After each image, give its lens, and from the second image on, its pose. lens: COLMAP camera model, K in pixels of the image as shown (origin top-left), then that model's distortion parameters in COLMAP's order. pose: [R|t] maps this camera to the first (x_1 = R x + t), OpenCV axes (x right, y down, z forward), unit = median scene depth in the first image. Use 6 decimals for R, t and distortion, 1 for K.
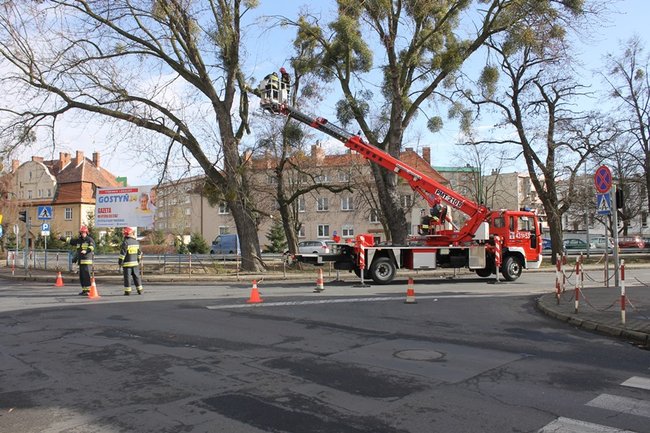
lens RADIAL K [[551.6, 0, 325.0], [0, 551.6, 216.5], [0, 0, 1]] dist [-0.175057, 0.167224]
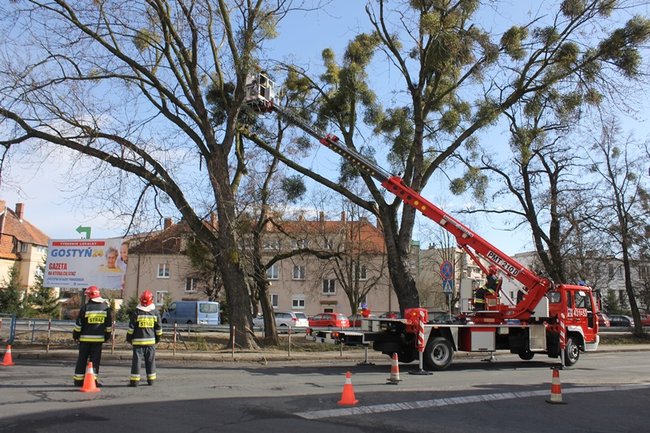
lens RADIAL K [[551.6, 0, 325.0], [0, 551.6, 216.5], [0, 0, 1]] dist [-0.175057, 0.167224]
pose [[0.988421, 0.053023, 0.142170, -0.142824], [-0.034515, 0.990962, -0.129624, 0.005170], [-0.147759, 0.123216, 0.981318, 0.155051]]
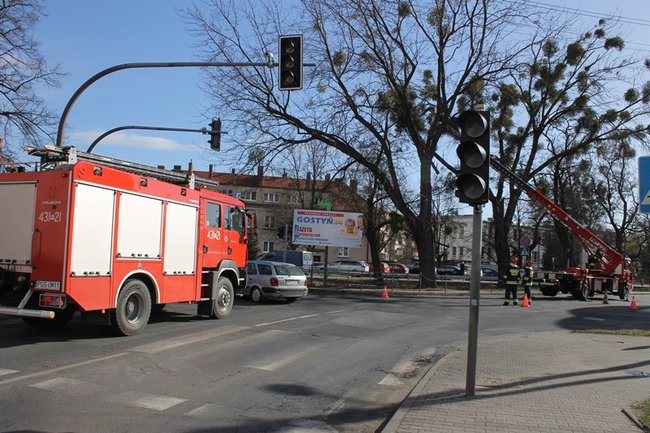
lens RADIAL K [[551.6, 0, 325.0], [0, 551.6, 216.5], [0, 0, 1]] dist [-0.175057, 0.167224]
pose [[0.919598, 0.092207, 0.381886, -0.900080], [-0.082766, 0.995721, -0.041115, 0.006306], [-0.384042, 0.006203, 0.923295, -0.096858]]
